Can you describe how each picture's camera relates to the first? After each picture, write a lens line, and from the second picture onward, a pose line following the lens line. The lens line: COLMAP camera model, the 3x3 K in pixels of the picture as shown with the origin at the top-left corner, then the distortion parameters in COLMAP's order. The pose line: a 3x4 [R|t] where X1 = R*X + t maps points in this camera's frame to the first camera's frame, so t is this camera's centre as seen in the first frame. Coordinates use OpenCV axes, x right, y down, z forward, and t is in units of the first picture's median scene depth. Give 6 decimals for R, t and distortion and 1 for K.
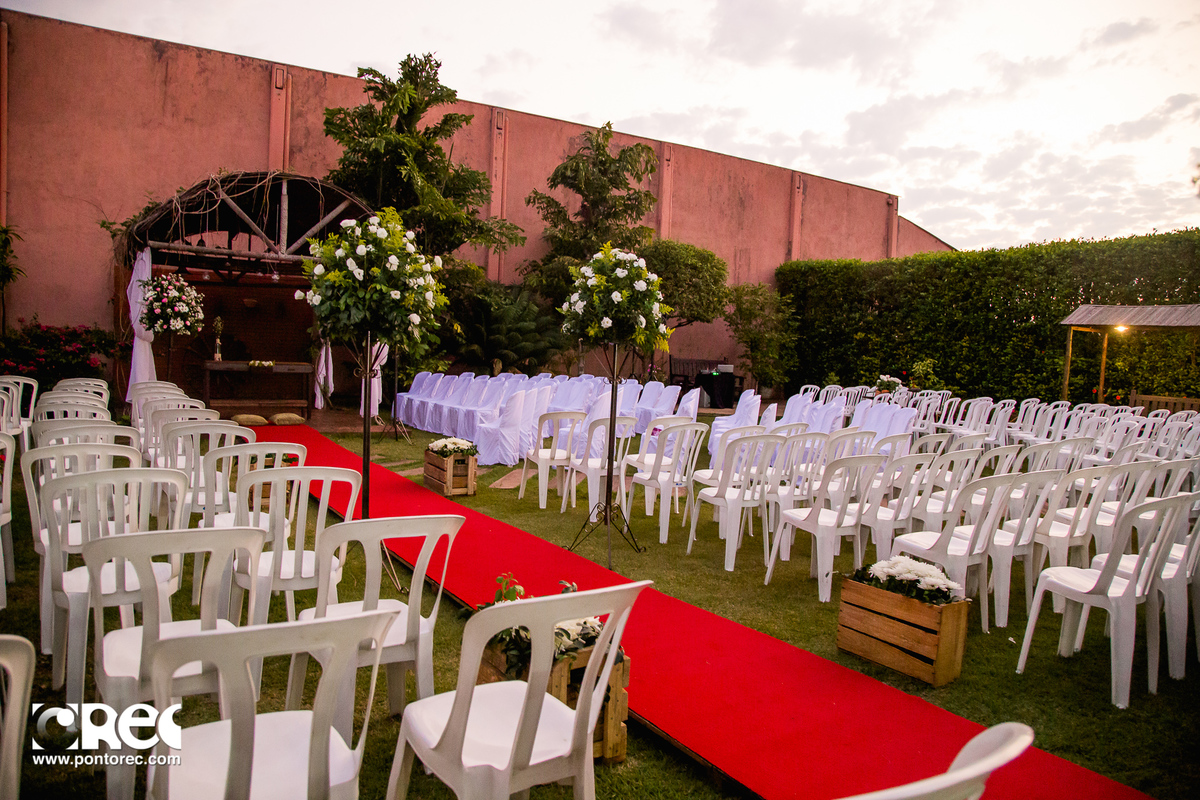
lens RADIAL K [[824.5, 0, 600.0], [0, 824.5, 400.0], [0, 0, 1]] dist [-0.119379, 0.072712]
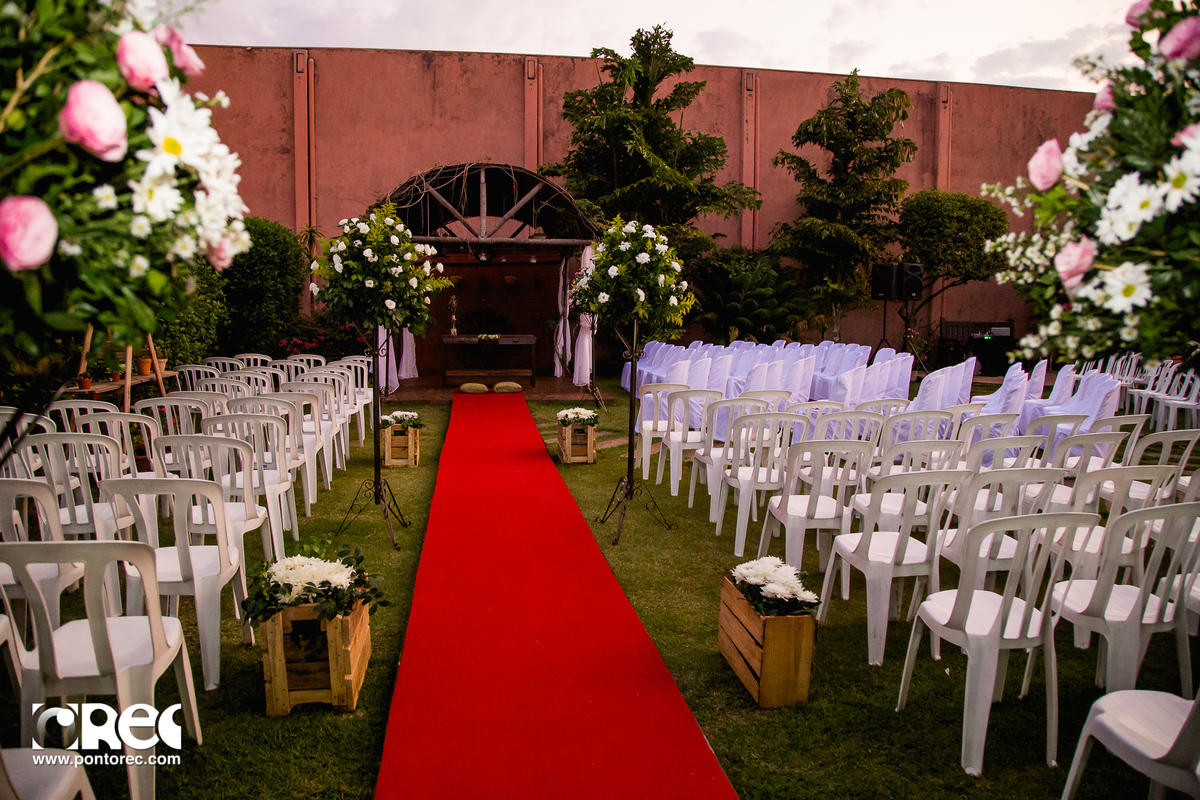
lens RADIAL K [[824.5, 0, 600.0], [0, 824.5, 400.0], [0, 0, 1]] dist [-0.119379, 0.072712]
pose [[0.914129, 0.011405, -0.405264, 0.133446], [0.006279, 0.999086, 0.042279, -0.004062], [0.405376, -0.041193, 0.913222, 0.027399]]
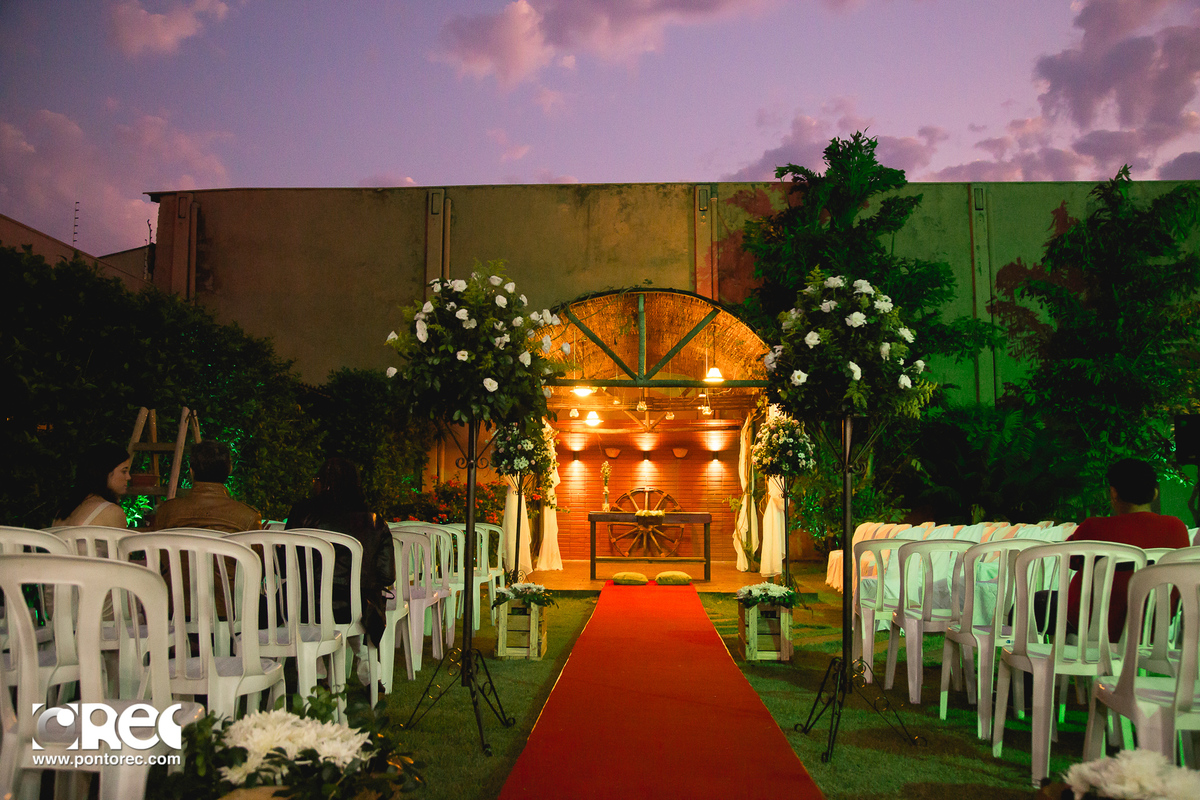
lens RADIAL K [[988.0, 0, 600.0], [0, 988.0, 400.0], [0, 0, 1]] dist [-0.034179, 0.007244]
pose [[0.819165, -0.102481, -0.564329, 0.107736], [-0.005279, 0.982519, -0.186087, 0.024769], [0.573534, 0.155415, 0.804304, 0.083734]]
